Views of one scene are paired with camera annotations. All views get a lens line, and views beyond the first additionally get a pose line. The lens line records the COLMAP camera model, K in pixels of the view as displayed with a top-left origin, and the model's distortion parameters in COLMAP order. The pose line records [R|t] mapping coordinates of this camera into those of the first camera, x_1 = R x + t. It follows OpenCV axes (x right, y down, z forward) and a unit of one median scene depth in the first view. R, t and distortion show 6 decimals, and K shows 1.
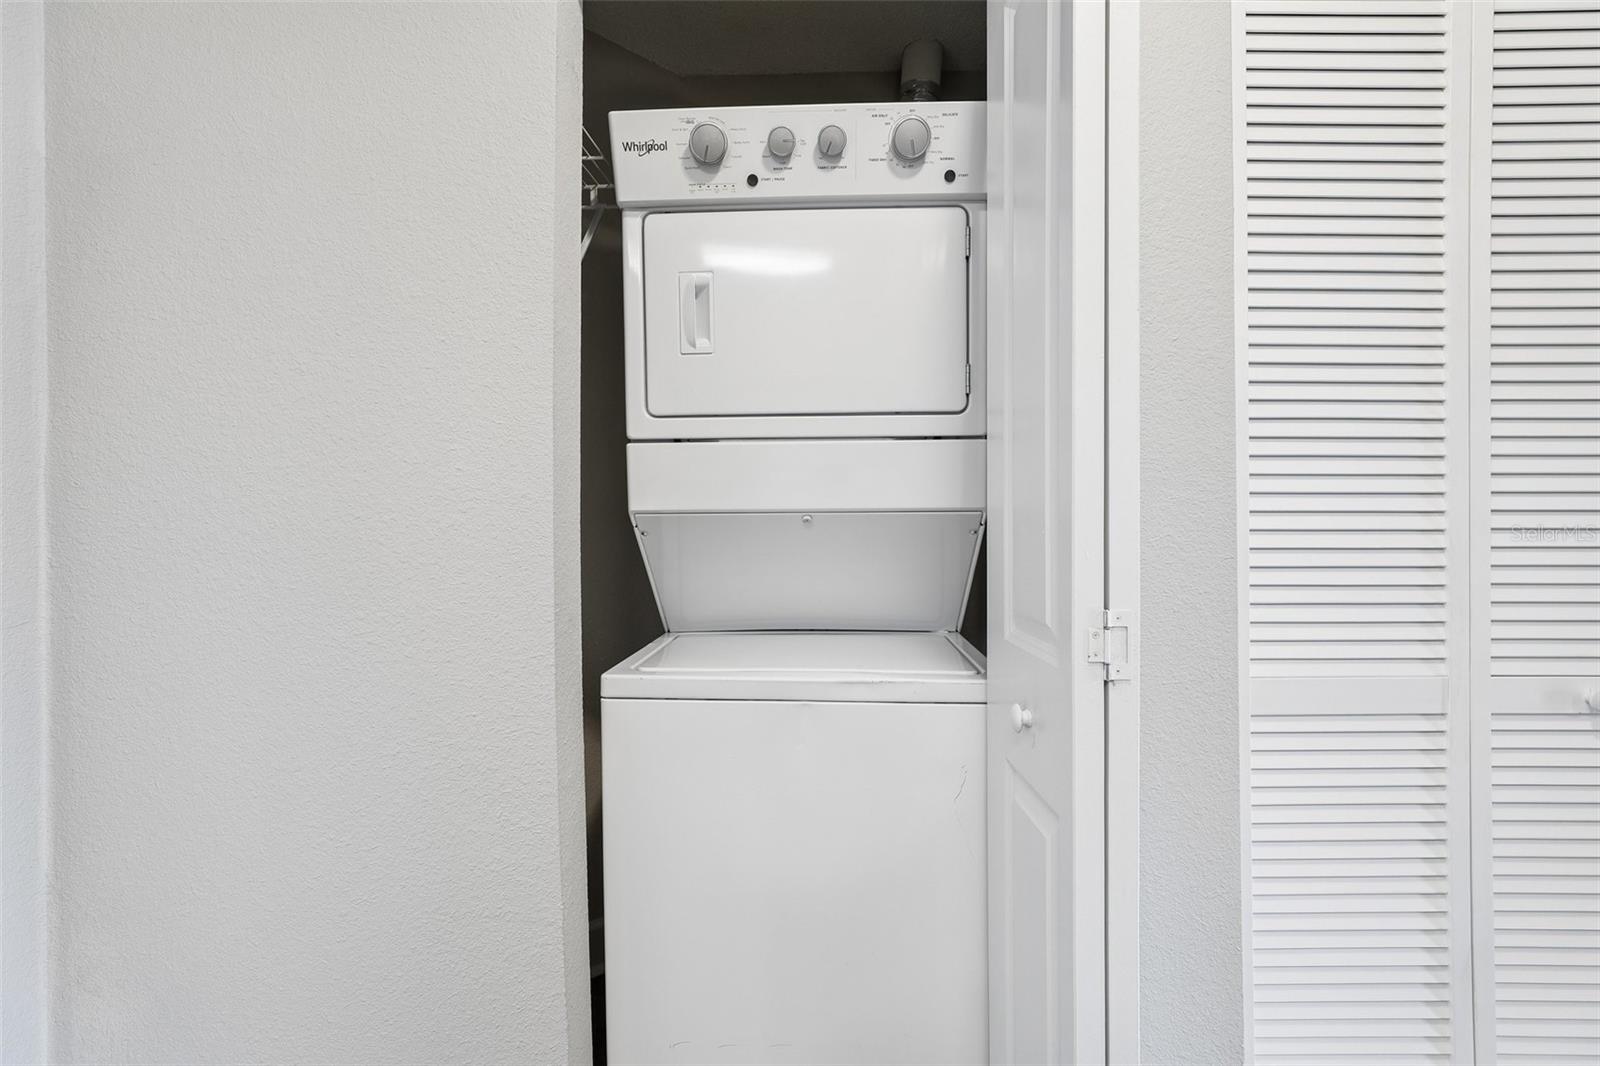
lens RADIAL K [[745.3, 0, 802.1], [0, 745.3, 530.4], [0, 0, 1]] dist [-0.017282, 0.004495]
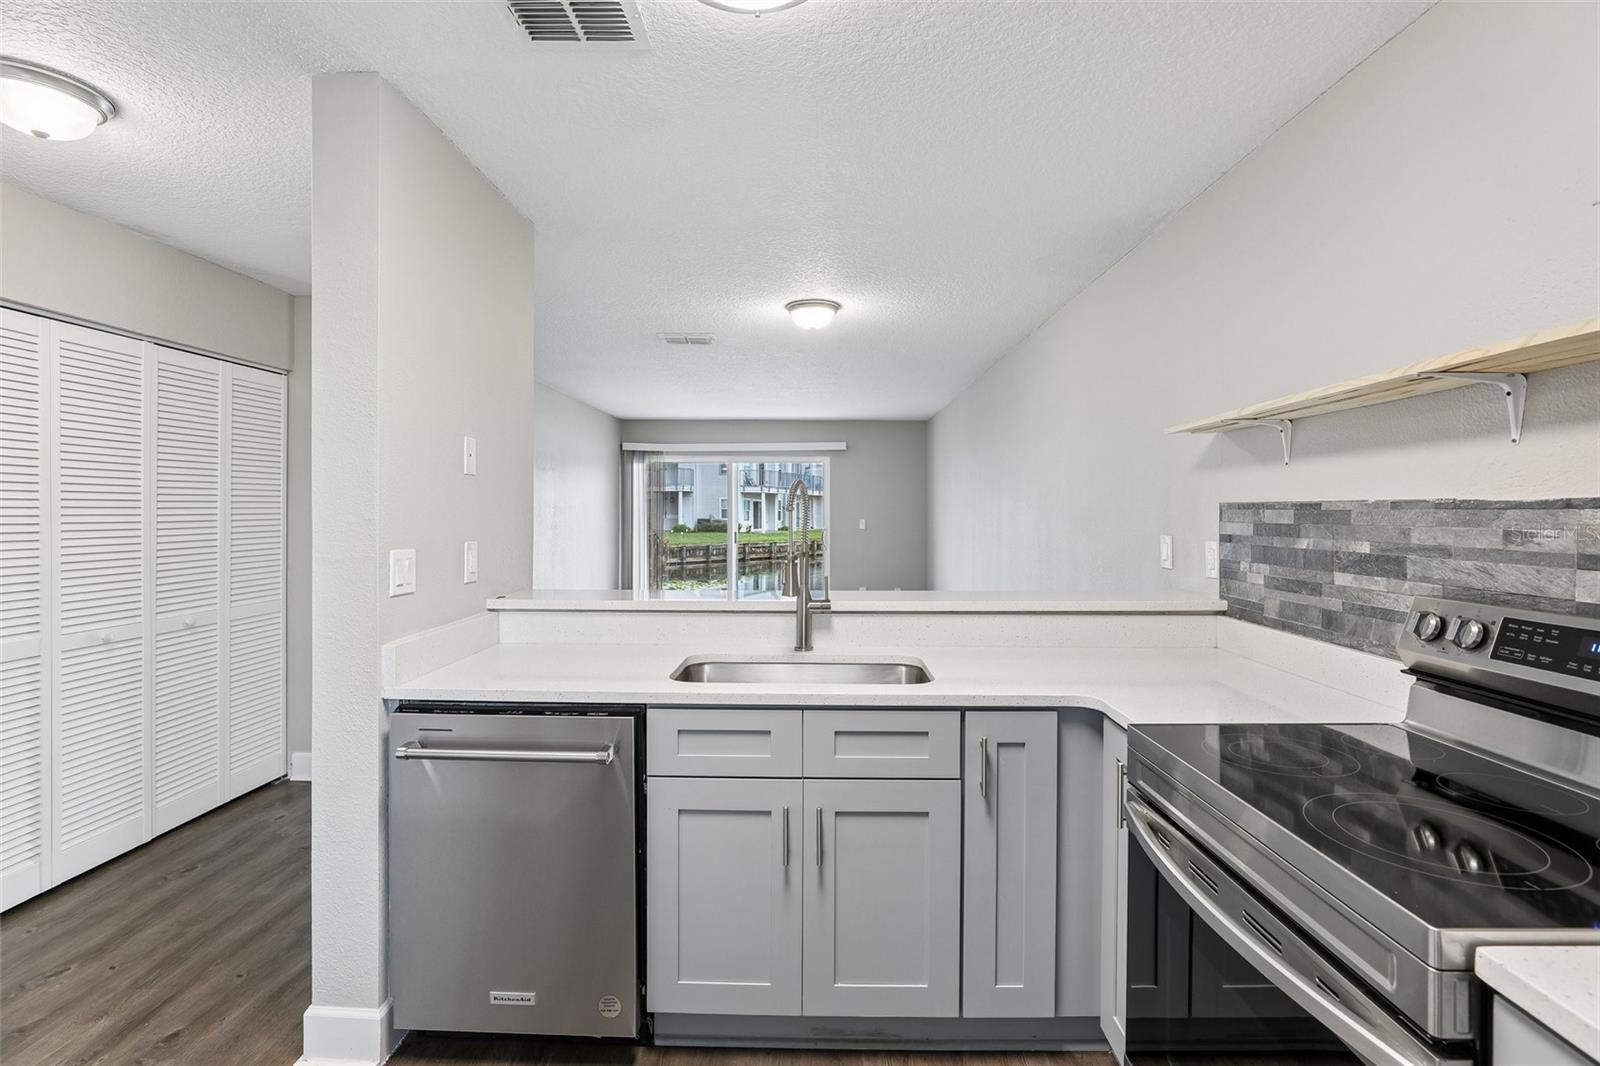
lens RADIAL K [[745.3, 0, 782.1], [0, 745.3, 511.7], [0, 0, 1]] dist [-0.017282, 0.004495]
pose [[0.028120, 0.001571, 0.999603, -1.269560], [0.005742, 0.999982, -0.001733, -0.165915], [-0.999588, 0.005788, 0.028111, -1.288430]]
